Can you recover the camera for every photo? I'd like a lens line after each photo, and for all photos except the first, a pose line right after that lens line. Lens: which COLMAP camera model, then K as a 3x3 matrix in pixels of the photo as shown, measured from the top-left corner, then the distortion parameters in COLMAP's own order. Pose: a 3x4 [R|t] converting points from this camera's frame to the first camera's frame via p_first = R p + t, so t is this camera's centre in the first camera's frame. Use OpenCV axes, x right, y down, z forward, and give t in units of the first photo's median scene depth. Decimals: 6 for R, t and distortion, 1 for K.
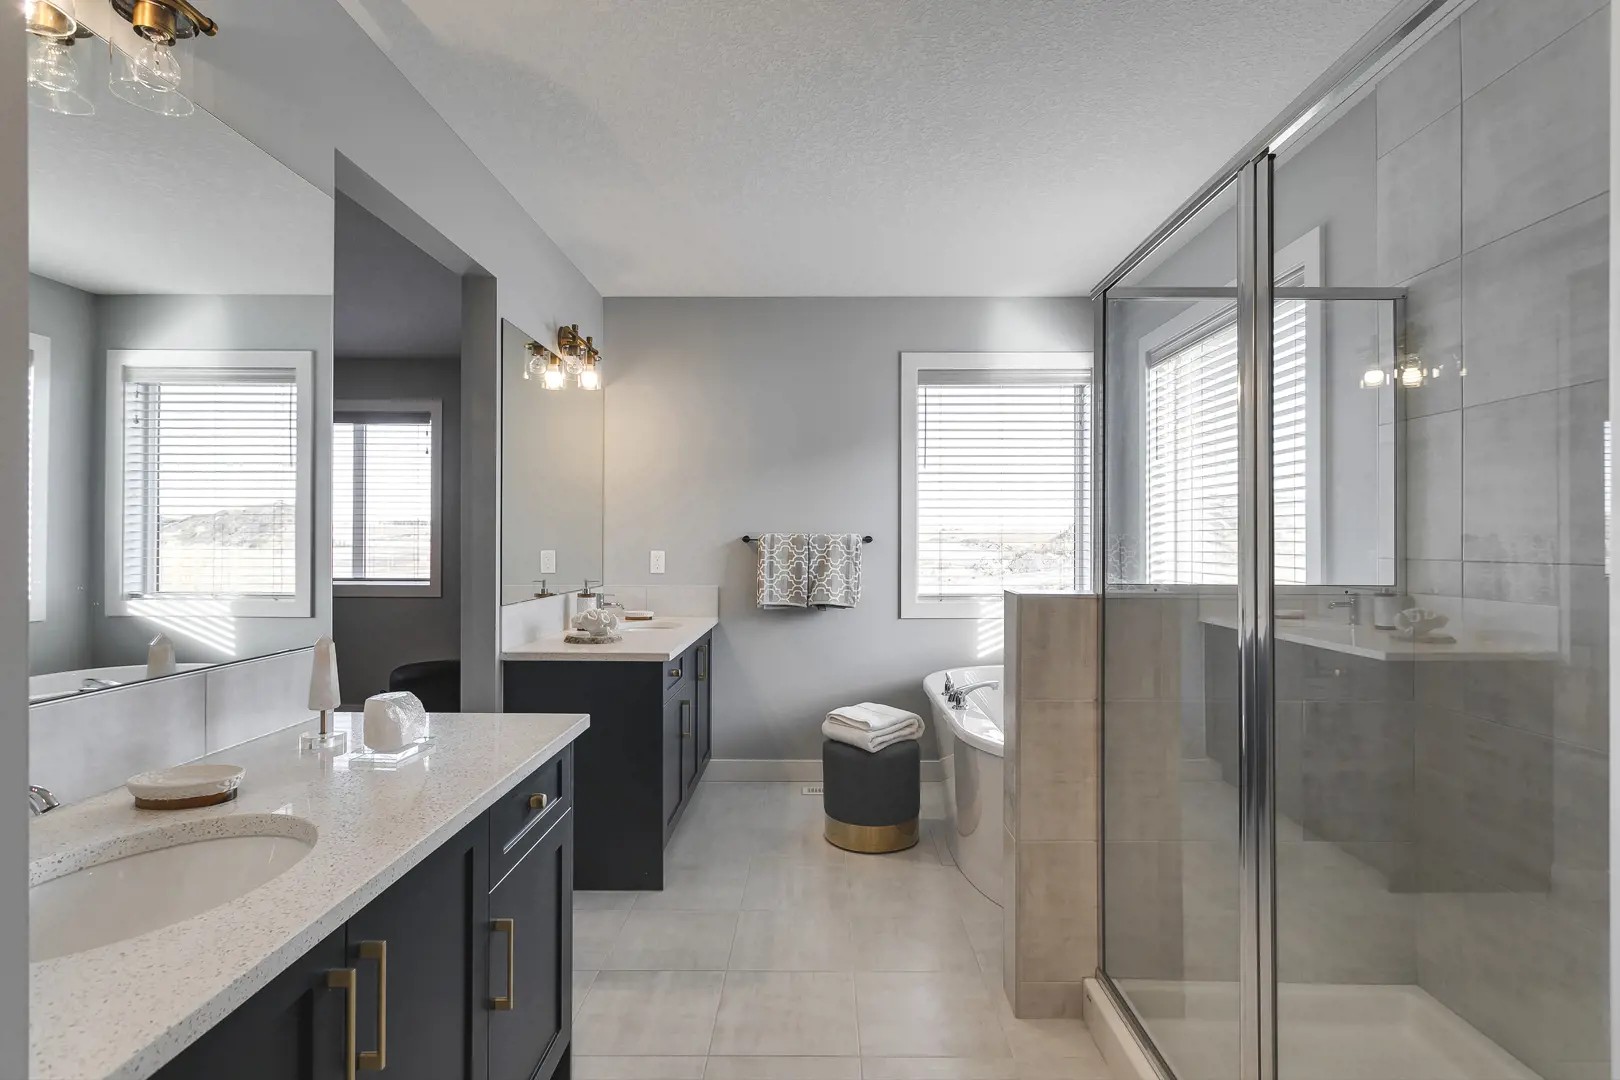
lens RADIAL K [[792.8, 0, 809.8], [0, 792.8, 532.7], [0, 0, 1]] dist [-0.000555, -0.000064]
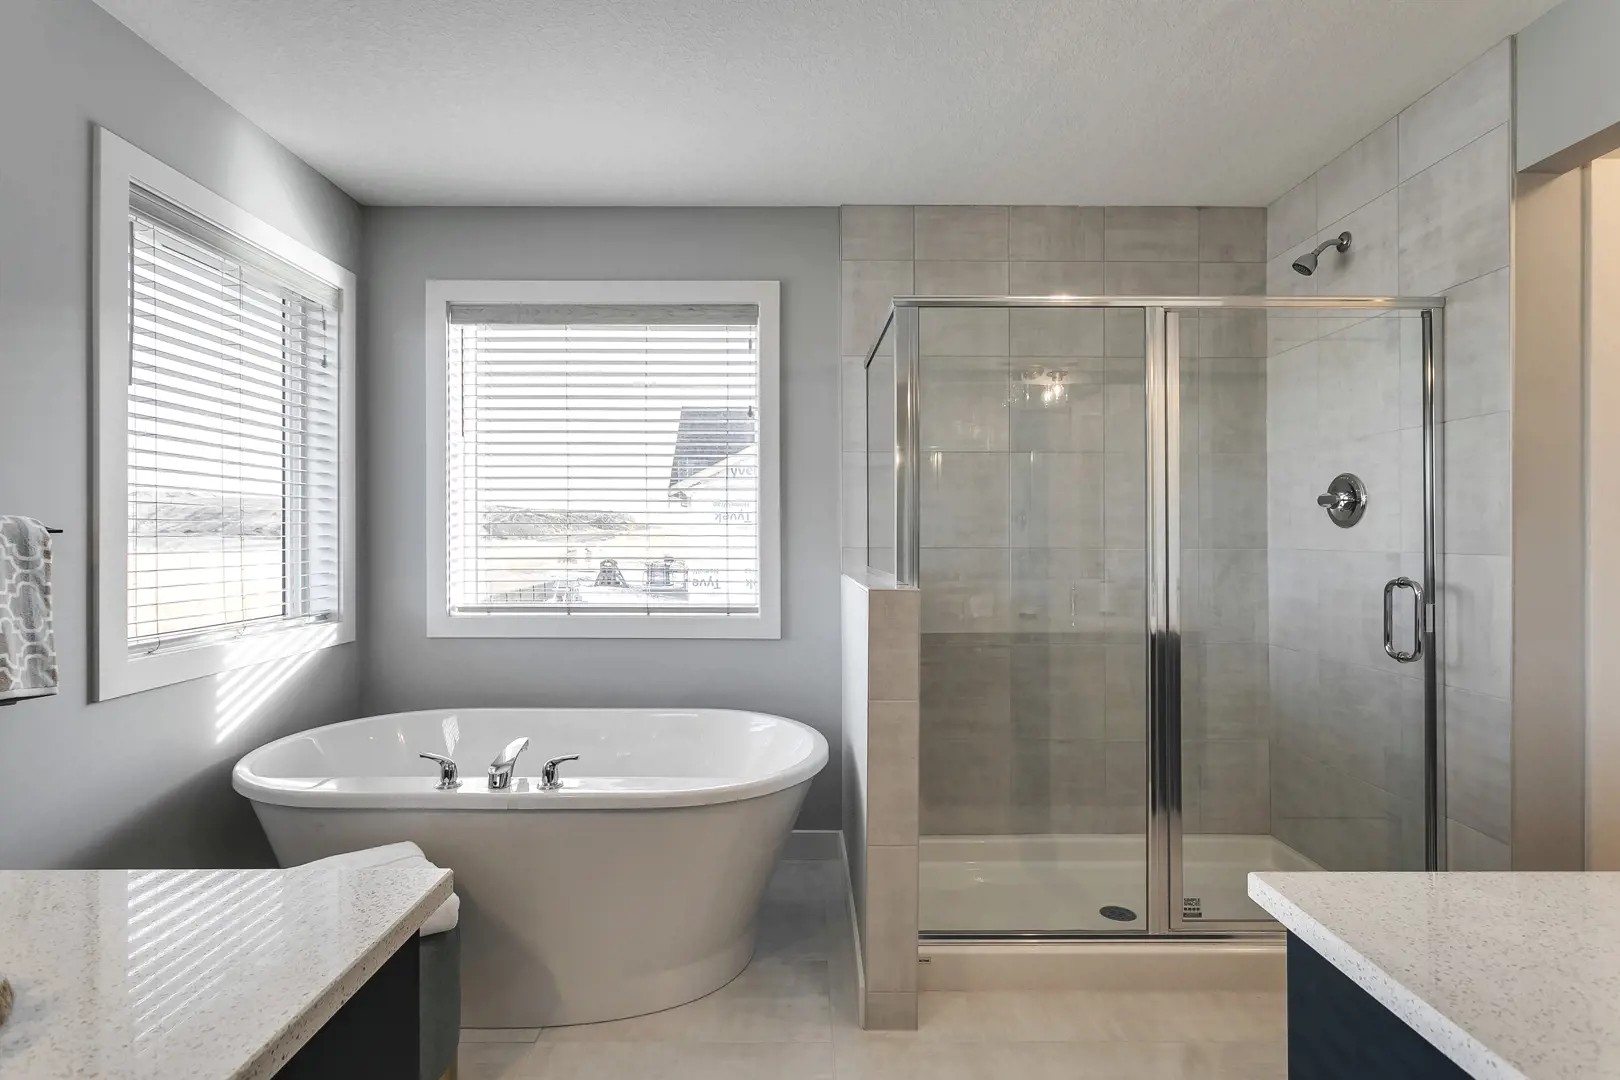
lens RADIAL K [[792.8, 0, 809.8], [0, 792.8, 532.7], [0, 0, 1]] dist [-0.000555, -0.000064]
pose [[-0.033353, 0.006382, 0.999423, -0.365633], [-0.011505, 0.999911, -0.006769, 0.007794], [-0.999377, -0.011724, -0.033277, 0.608845]]
